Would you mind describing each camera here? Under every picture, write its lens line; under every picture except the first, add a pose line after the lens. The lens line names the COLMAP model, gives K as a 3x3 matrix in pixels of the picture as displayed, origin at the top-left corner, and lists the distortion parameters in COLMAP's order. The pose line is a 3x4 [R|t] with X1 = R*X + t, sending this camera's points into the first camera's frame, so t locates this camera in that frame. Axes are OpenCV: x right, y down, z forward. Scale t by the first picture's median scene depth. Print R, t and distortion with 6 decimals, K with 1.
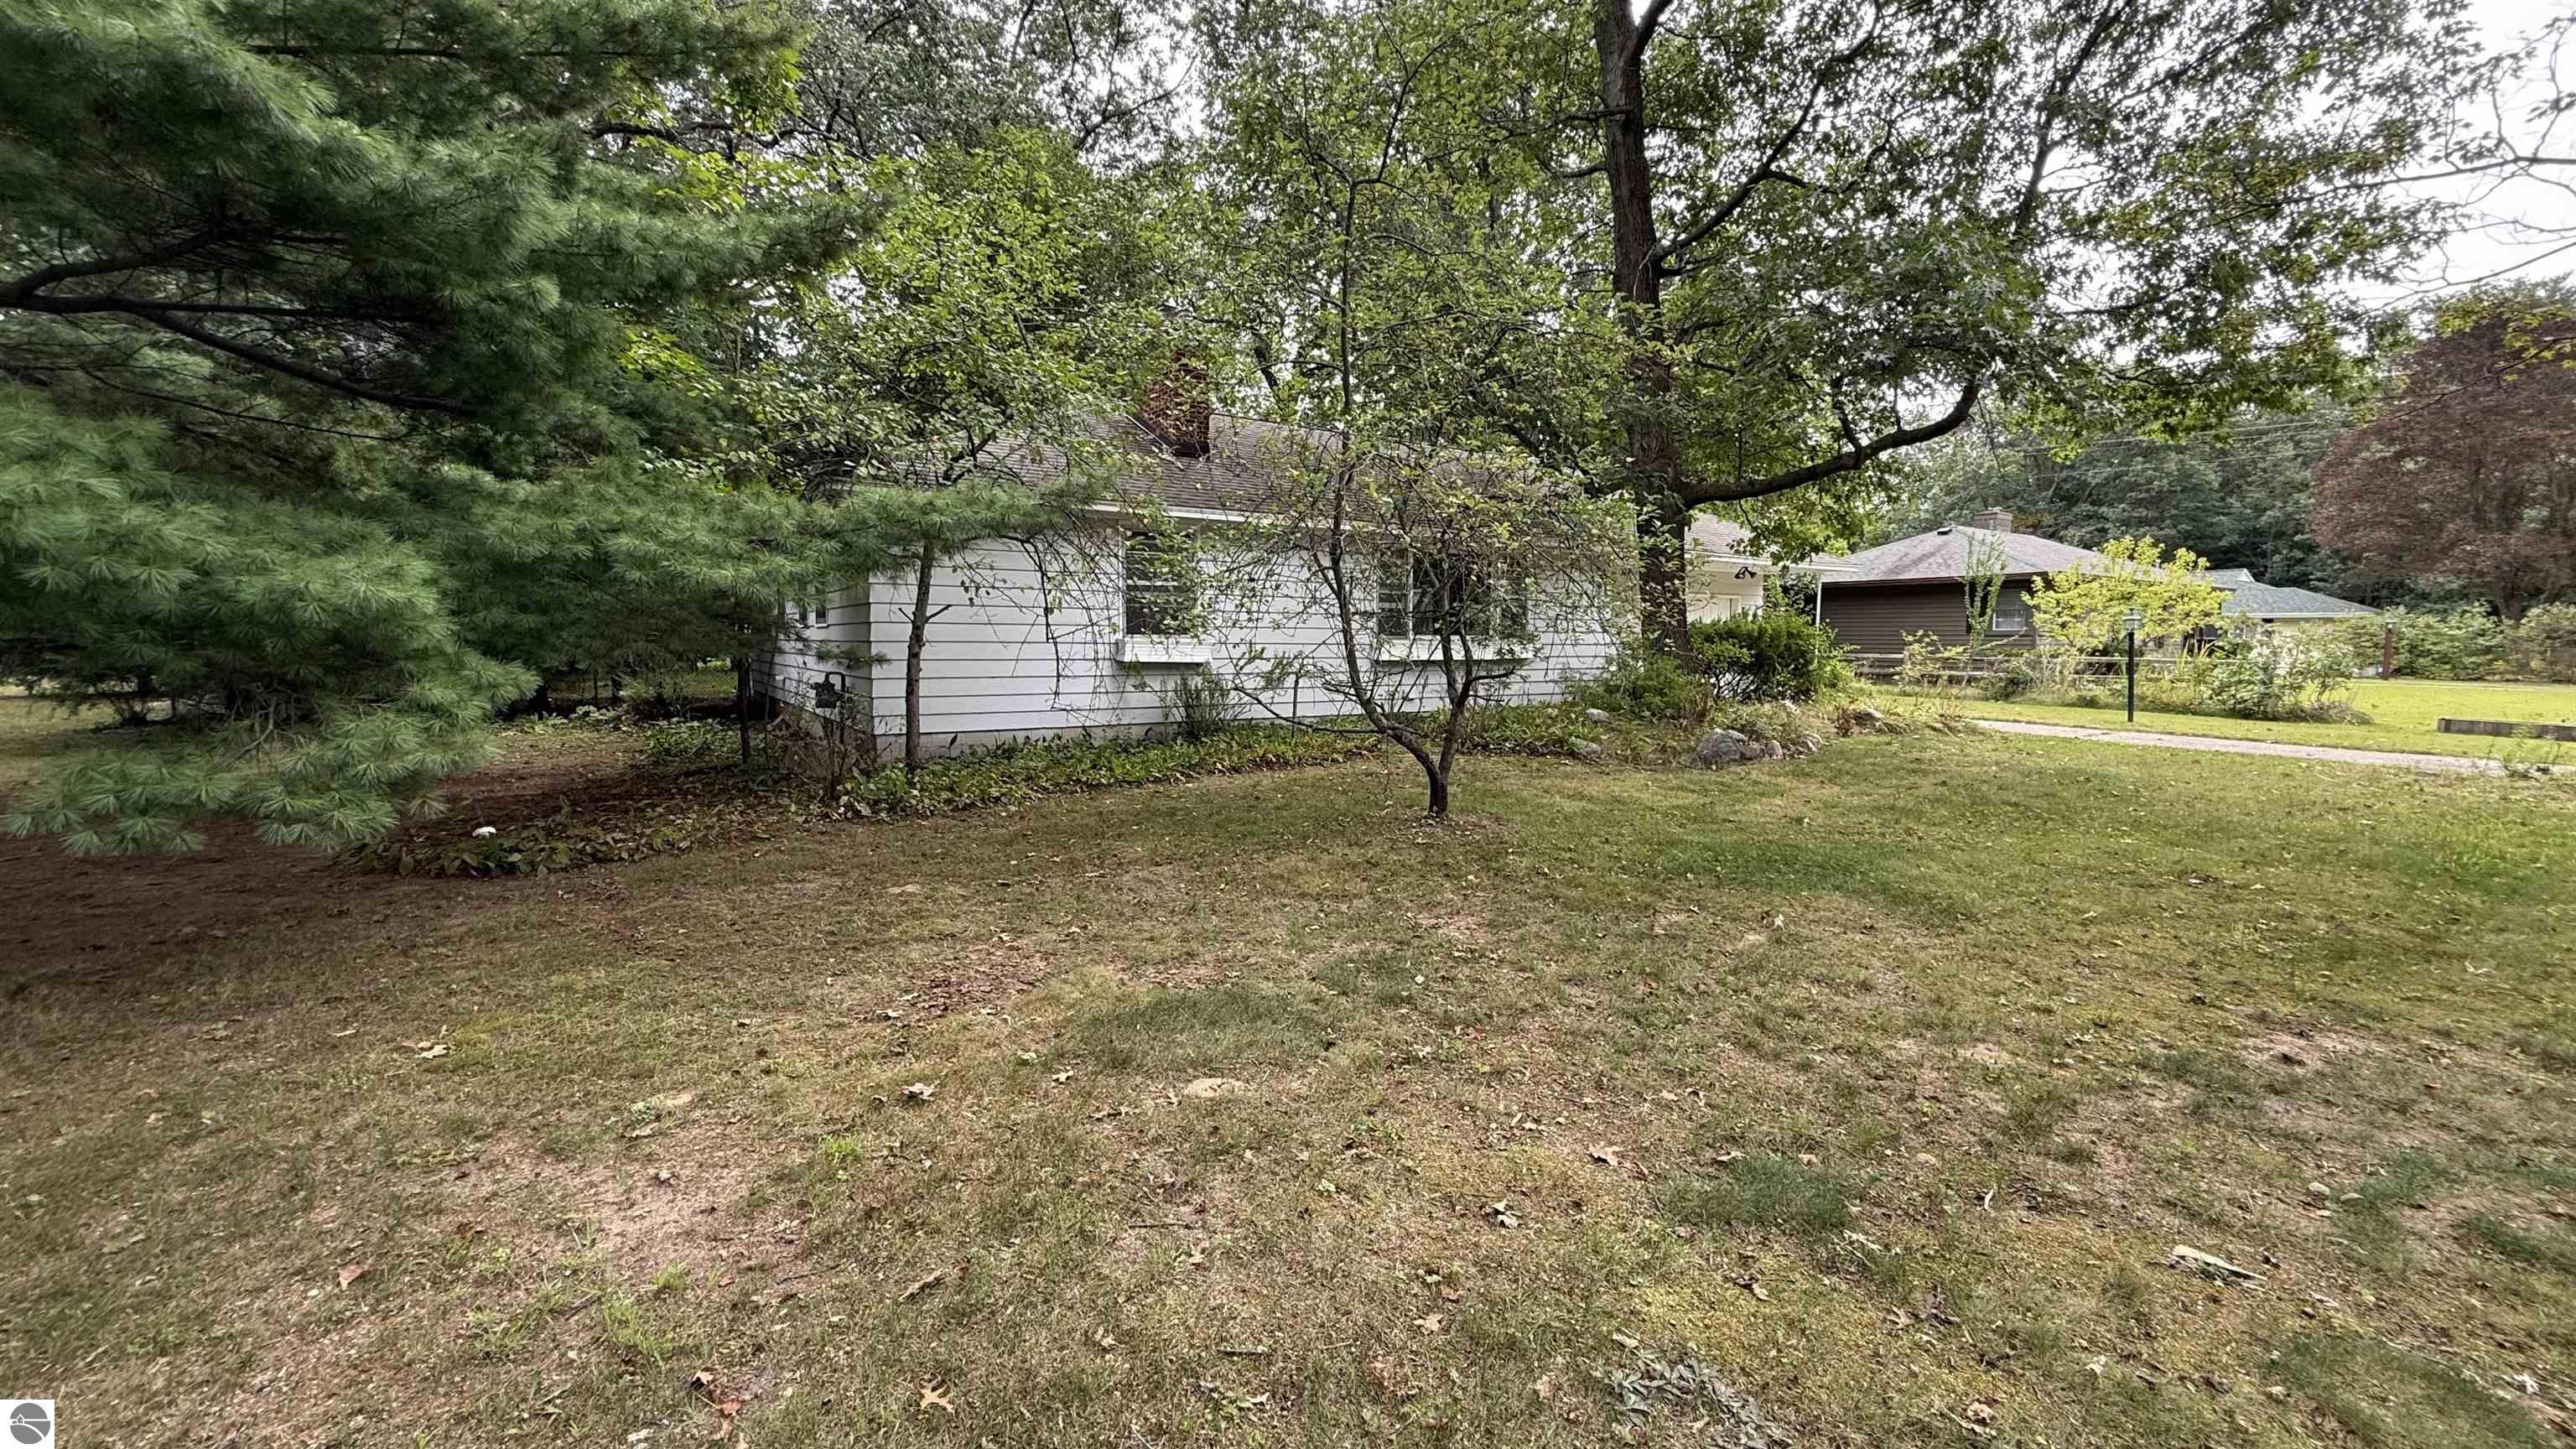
lens RADIAL K [[1025.0, 0, 1283.4], [0, 1025.0, 726.9], [0, 0, 1]] dist [0.000824, -0.000371]
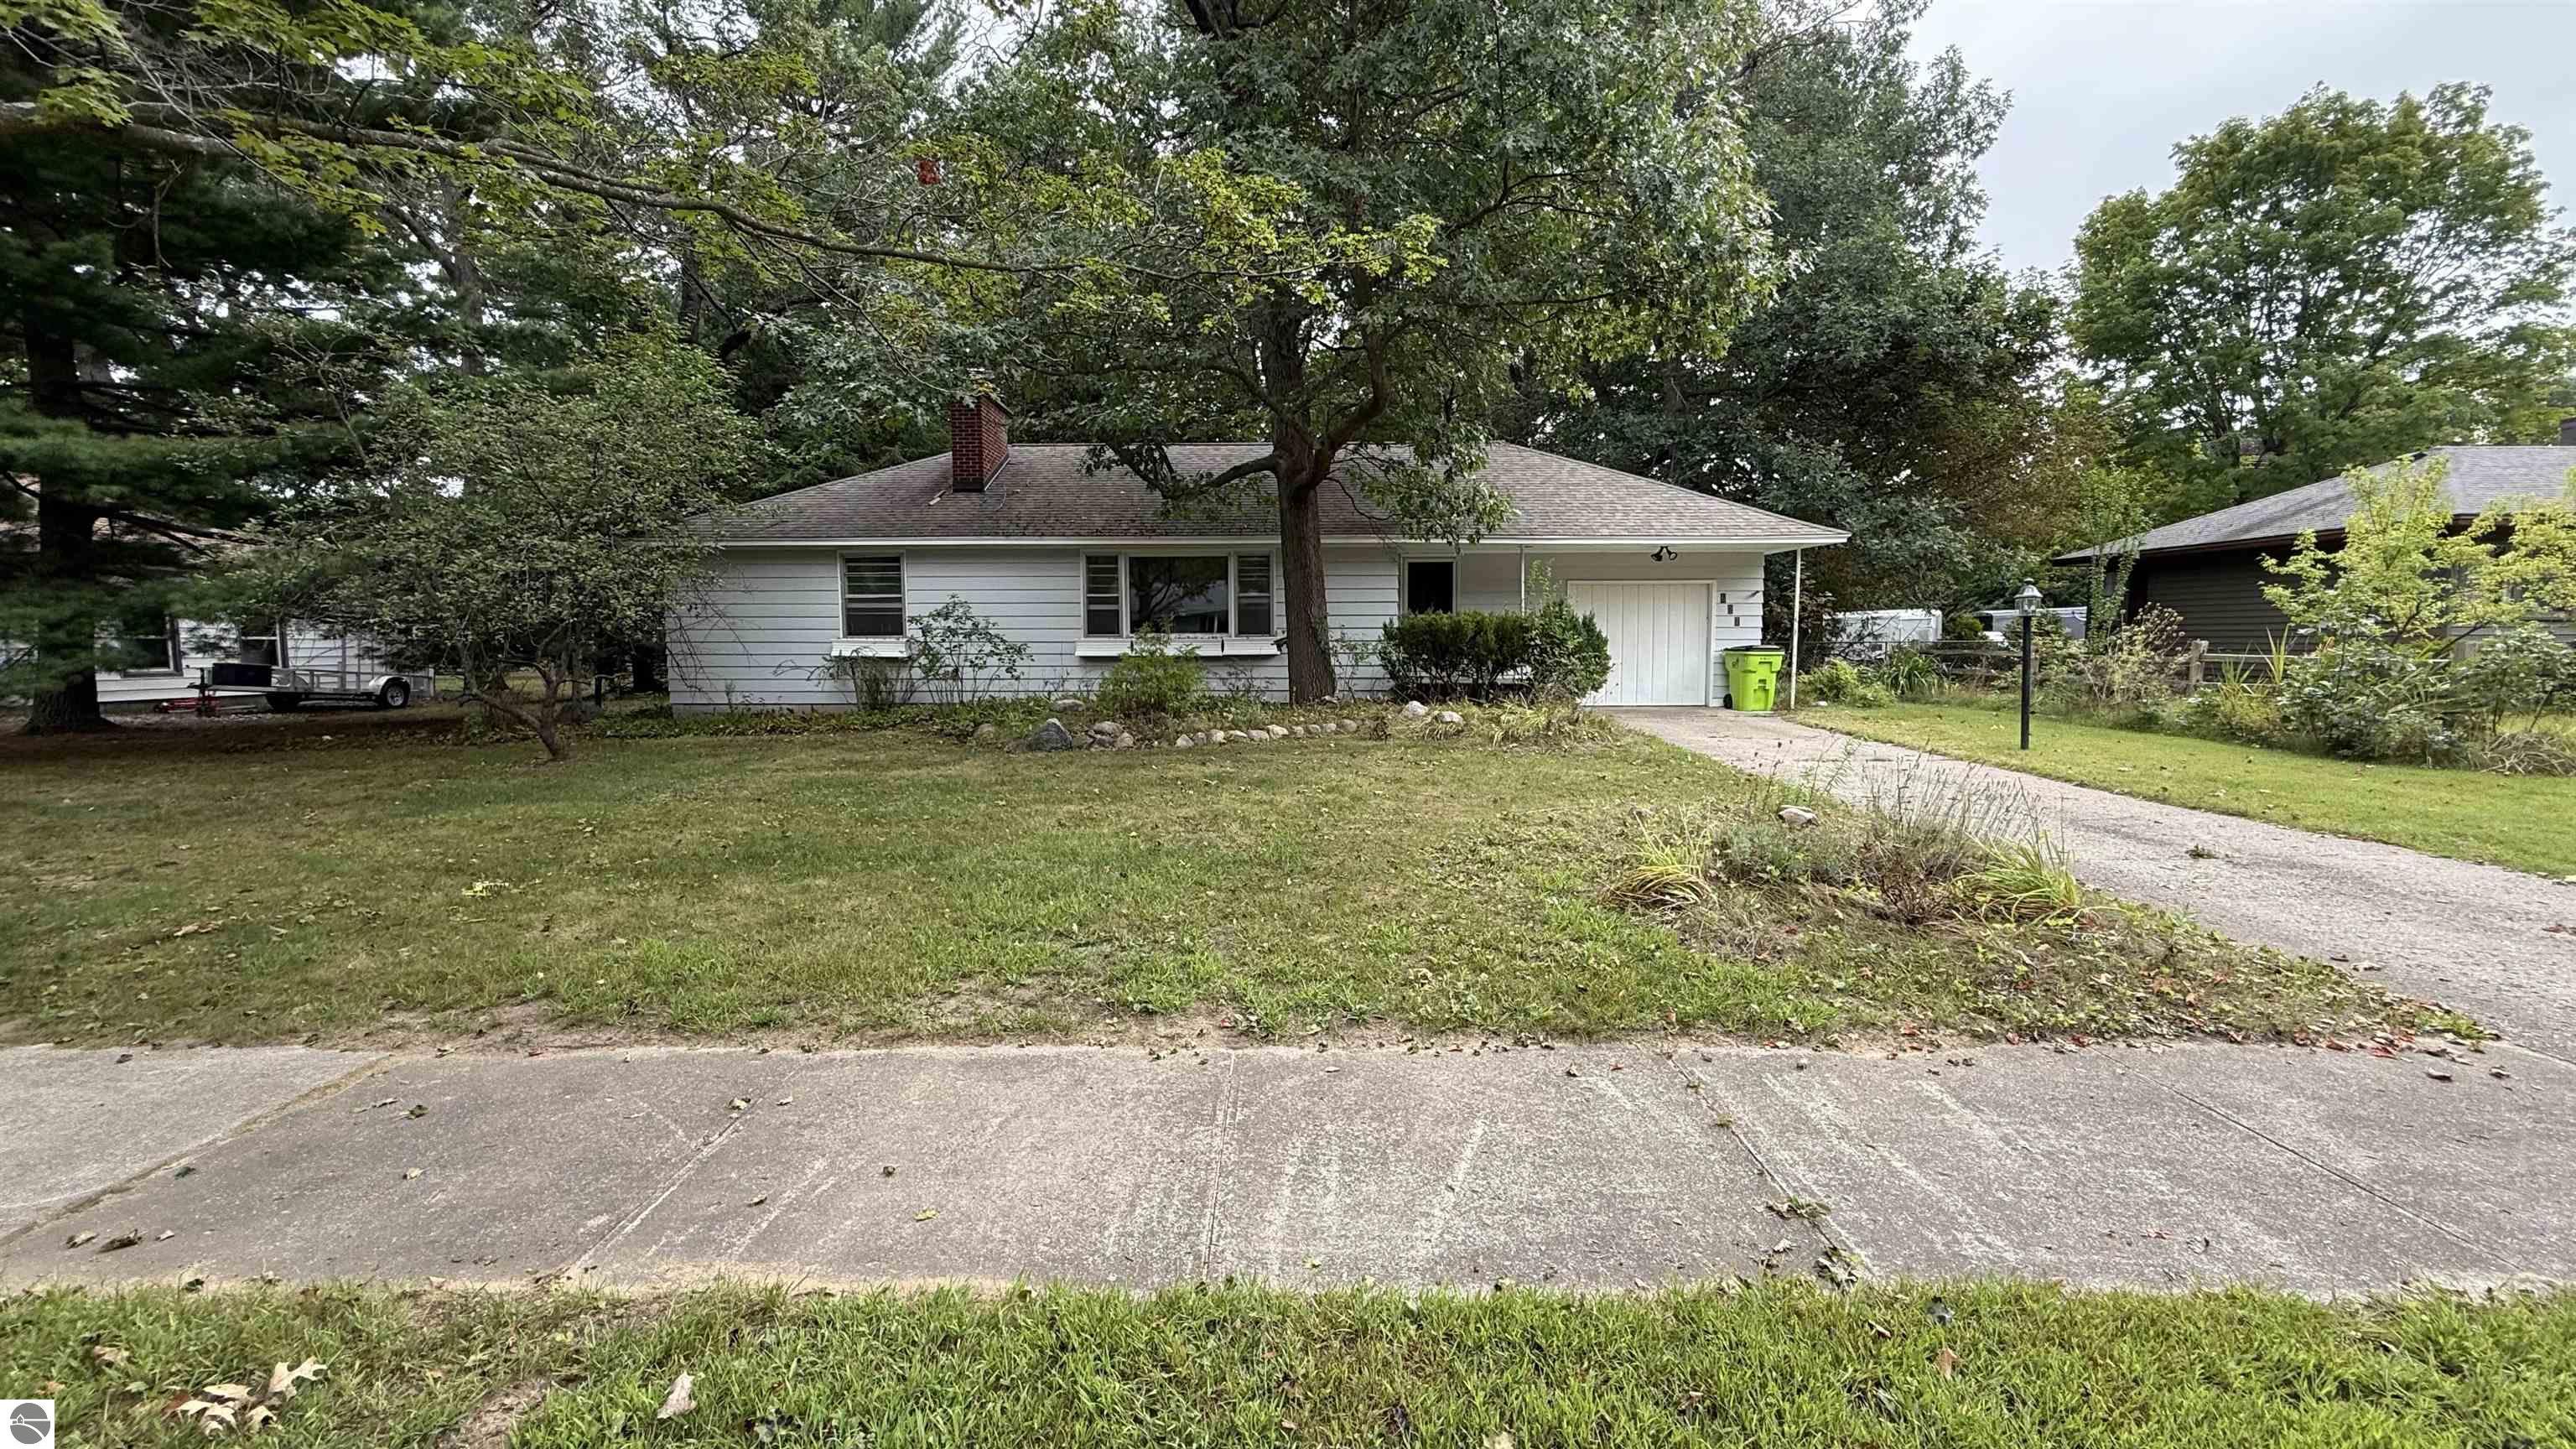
lens RADIAL K [[1025.0, 0, 1283.4], [0, 1025.0, 726.9], [0, 0, 1]] dist [0.000824, -0.000371]
pose [[0.798740, 0.041294, -0.600258, 0.940113], [-0.045920, 0.998916, 0.007615, -0.001498], [0.599922, 0.021481, 0.799770, 0.200516]]
